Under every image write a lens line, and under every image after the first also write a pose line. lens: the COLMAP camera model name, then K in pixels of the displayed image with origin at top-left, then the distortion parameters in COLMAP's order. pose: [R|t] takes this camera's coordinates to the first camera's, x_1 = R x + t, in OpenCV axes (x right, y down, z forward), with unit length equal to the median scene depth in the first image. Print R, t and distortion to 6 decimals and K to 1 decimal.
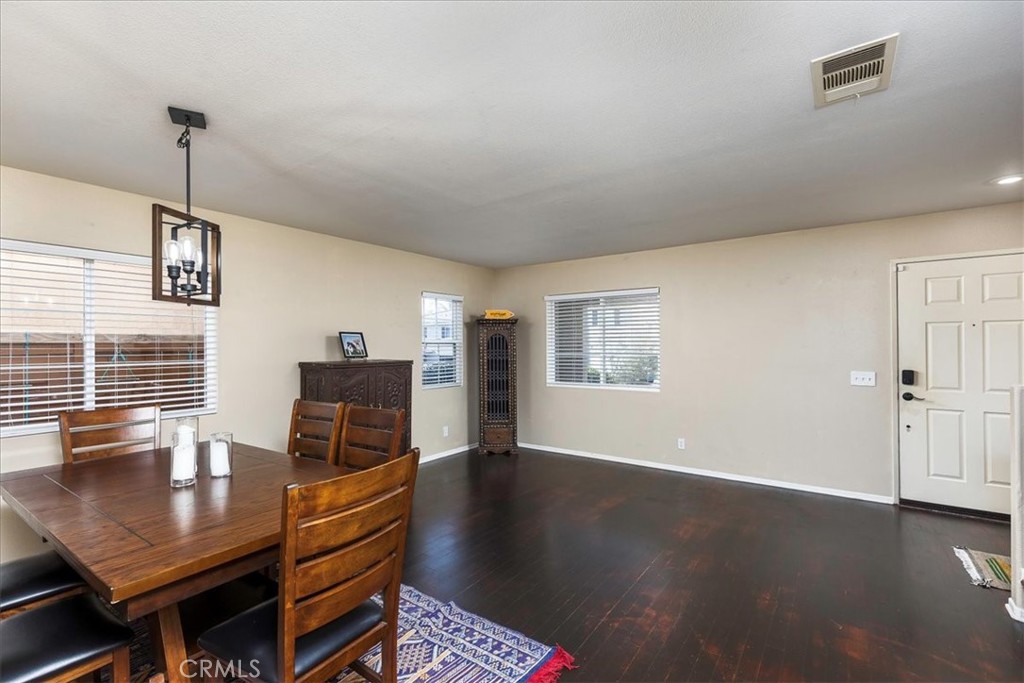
lens RADIAL K [[460.4, 0, 512.0], [0, 460.4, 341.5], [0, 0, 1]] dist [0.010523, -0.000324]
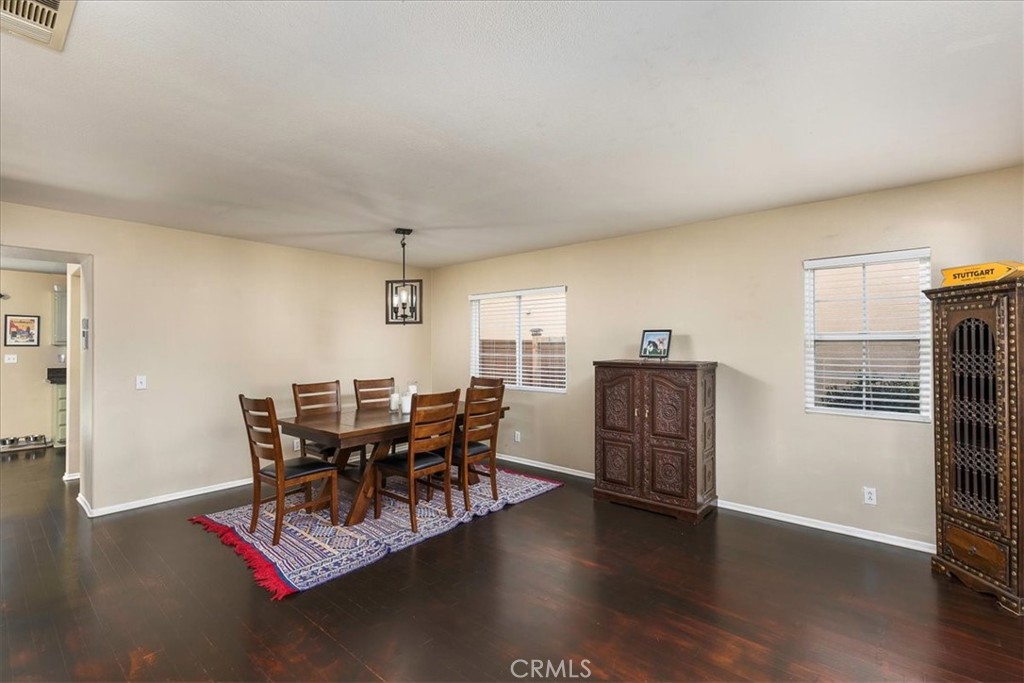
lens RADIAL K [[460.4, 0, 512.0], [0, 460.4, 341.5], [0, 0, 1]] dist [0.010523, -0.000324]
pose [[-0.088486, -0.003415, -0.996072, 0.608230], [0.011939, 0.999919, -0.004489, 0.003649], [0.996006, -0.012289, -0.088438, 0.802021]]
